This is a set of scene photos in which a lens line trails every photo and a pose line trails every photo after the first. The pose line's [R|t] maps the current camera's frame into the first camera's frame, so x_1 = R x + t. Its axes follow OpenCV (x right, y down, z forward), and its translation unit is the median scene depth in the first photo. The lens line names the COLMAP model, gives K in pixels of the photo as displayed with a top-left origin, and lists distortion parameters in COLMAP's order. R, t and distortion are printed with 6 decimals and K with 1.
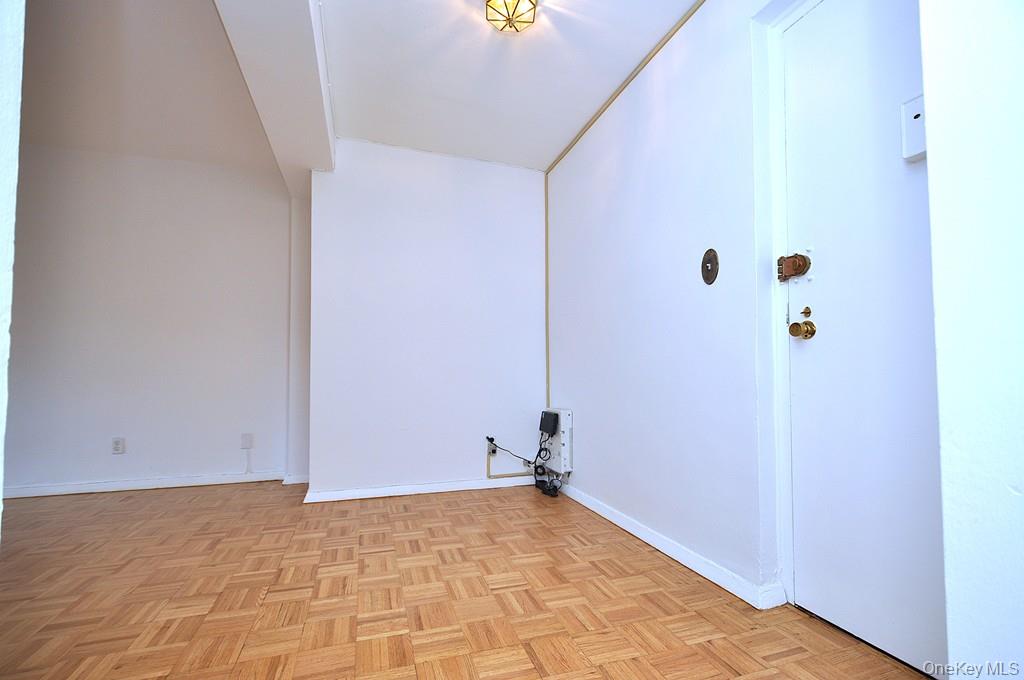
lens RADIAL K [[446.8, 0, 508.9], [0, 446.8, 356.2], [0, 0, 1]] dist [0.000712, -0.000890]
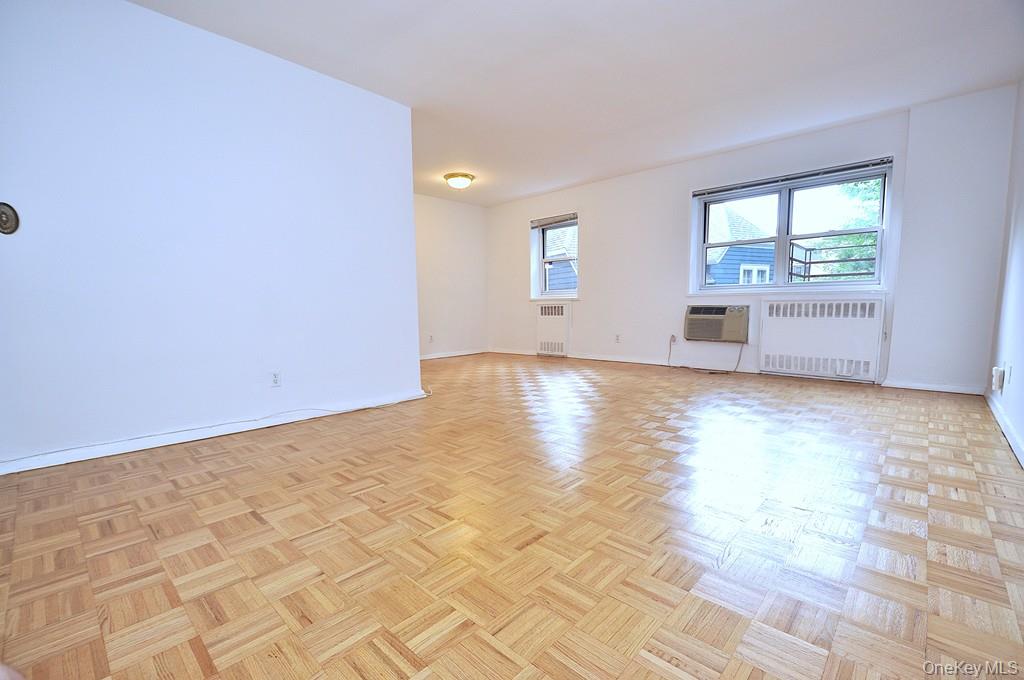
lens RADIAL K [[446.8, 0, 508.9], [0, 446.8, 356.2], [0, 0, 1]] dist [0.000712, -0.000890]
pose [[-0.876950, 0.069027, -0.475599, -0.929362], [0.034489, 0.996119, 0.080980, 0.083199], [0.479343, 0.054612, -0.875927, 1.575055]]
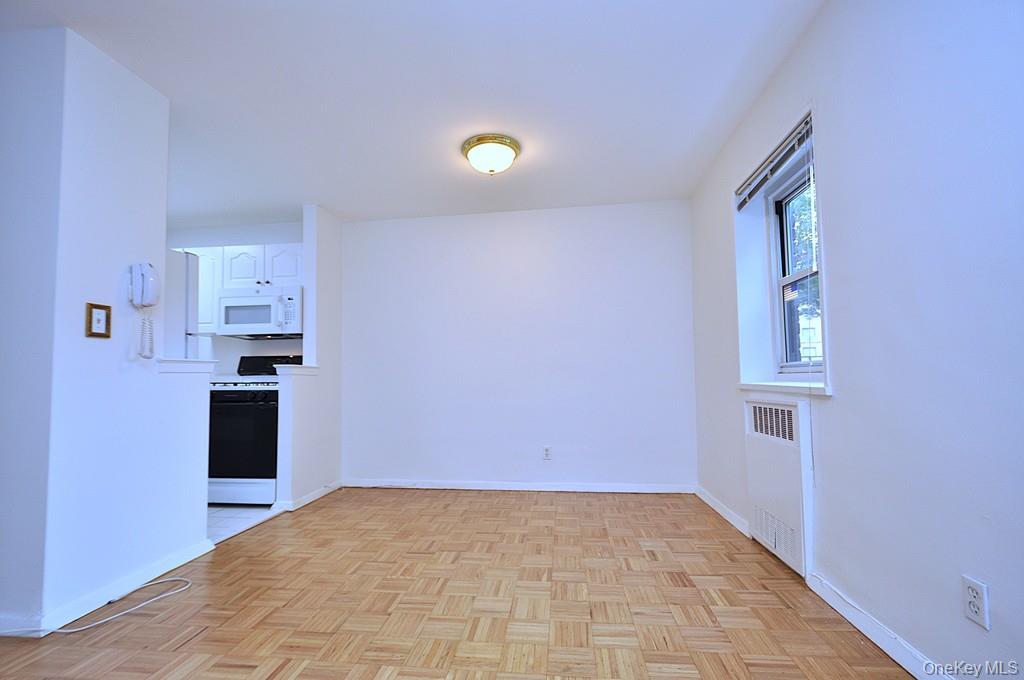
lens RADIAL K [[446.8, 0, 508.9], [0, 446.8, 356.2], [0, 0, 1]] dist [0.000712, -0.000890]
pose [[-0.906555, 0.037938, 0.420379, -2.724428], [0.002118, 0.996349, -0.085349, -0.045313], [-0.422082, -0.076484, -0.903325, 0.092274]]
